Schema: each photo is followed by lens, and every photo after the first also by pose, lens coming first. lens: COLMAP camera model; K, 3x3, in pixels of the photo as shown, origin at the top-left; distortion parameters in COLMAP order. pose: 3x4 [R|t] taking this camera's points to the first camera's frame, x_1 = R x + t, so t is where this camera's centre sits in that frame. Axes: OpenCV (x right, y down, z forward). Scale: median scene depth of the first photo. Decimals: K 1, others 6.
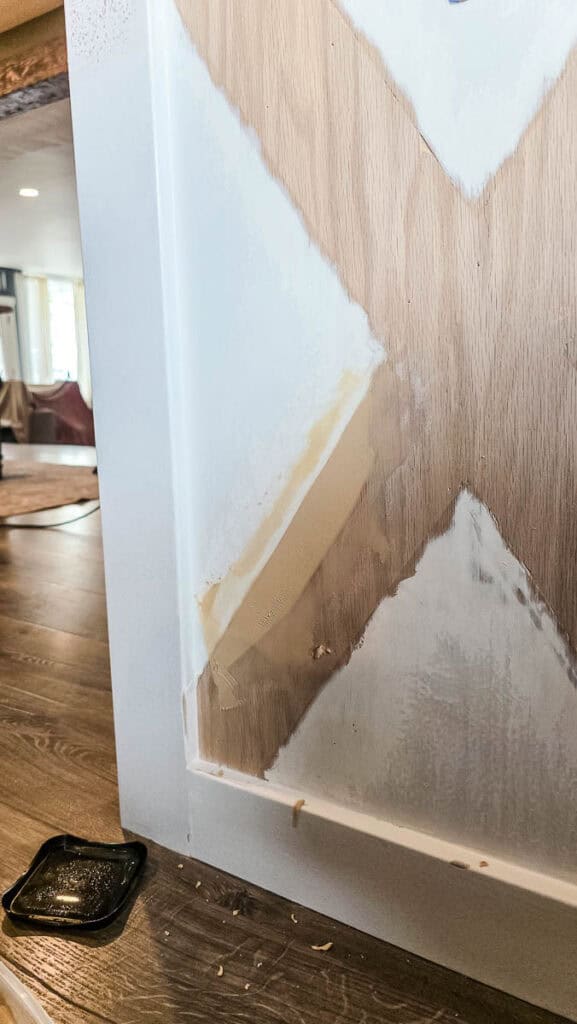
lens RADIAL K [[708.6, 0, 288.5], [0, 708.6, 512.0], [0, 0, 1]] dist [0.057912, -0.073767]
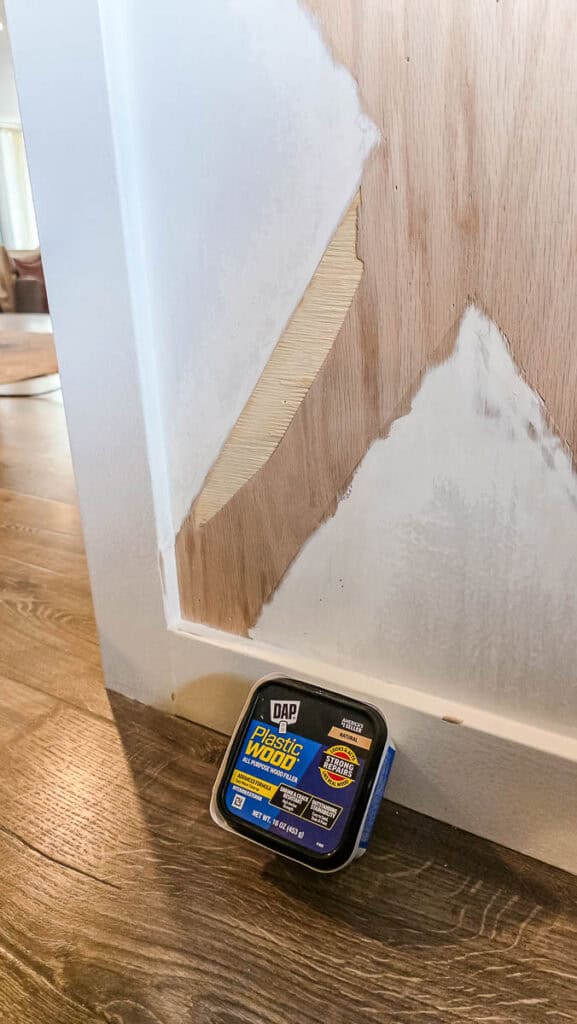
lens RADIAL K [[708.6, 0, 288.5], [0, 708.6, 512.0], [0, 0, 1]] dist [0.057912, -0.073767]
pose [[0.999906, -0.013638, -0.001305, 0.027247], [0.013657, 0.984549, 0.174577, 0.052500], [-0.001096, -0.174579, 0.984643, 0.116787]]
